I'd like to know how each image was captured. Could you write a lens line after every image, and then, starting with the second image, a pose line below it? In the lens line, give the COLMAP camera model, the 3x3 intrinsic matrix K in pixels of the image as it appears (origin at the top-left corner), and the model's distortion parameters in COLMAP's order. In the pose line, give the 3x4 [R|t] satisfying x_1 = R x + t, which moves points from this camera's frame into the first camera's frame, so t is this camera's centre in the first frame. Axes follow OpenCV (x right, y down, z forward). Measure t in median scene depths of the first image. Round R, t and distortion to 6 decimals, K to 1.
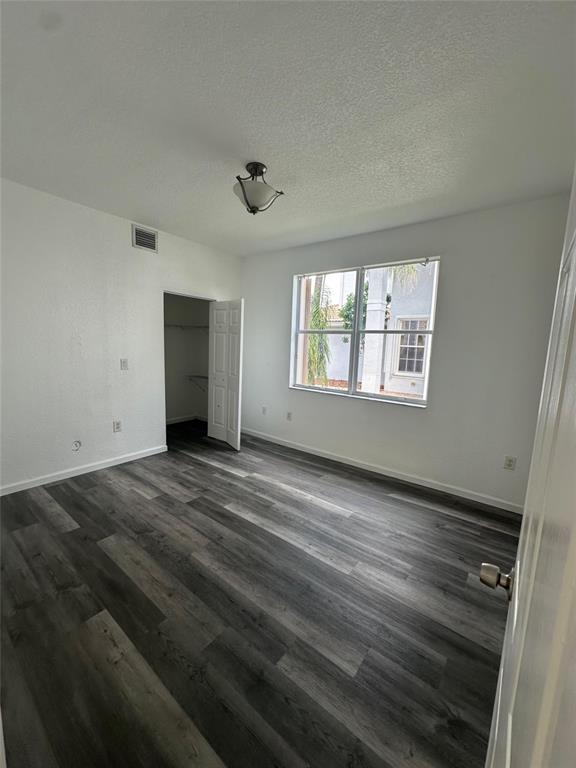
lens RADIAL K [[307.1, 0, 288.0], [0, 307.1, 384.0], [0, 0, 1]] dist [-0.002257, -0.000050]
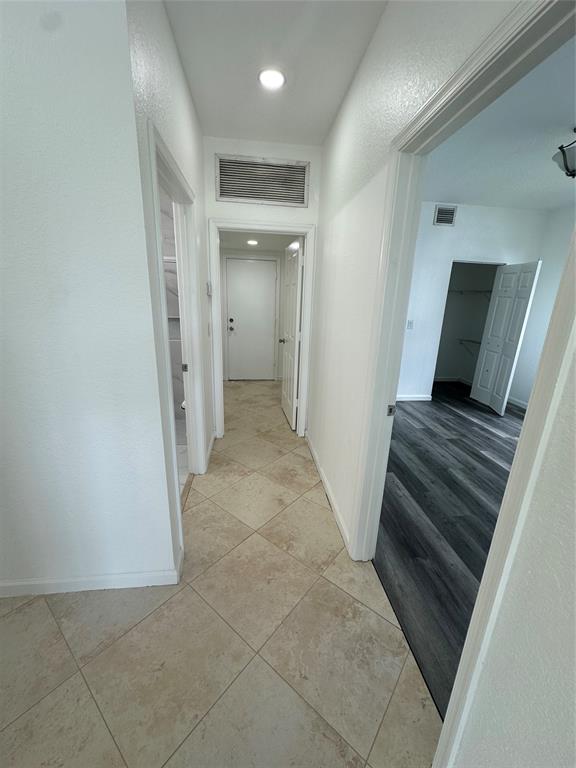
lens RADIAL K [[307.1, 0, 288.0], [0, 307.1, 384.0], [0, 0, 1]] dist [-0.002257, -0.000050]
pose [[0.699800, 0.179770, -0.691349, 0.034327], [-0.100108, 0.982946, 0.154261, 0.032076], [0.707289, -0.038742, 0.705862, -0.269912]]
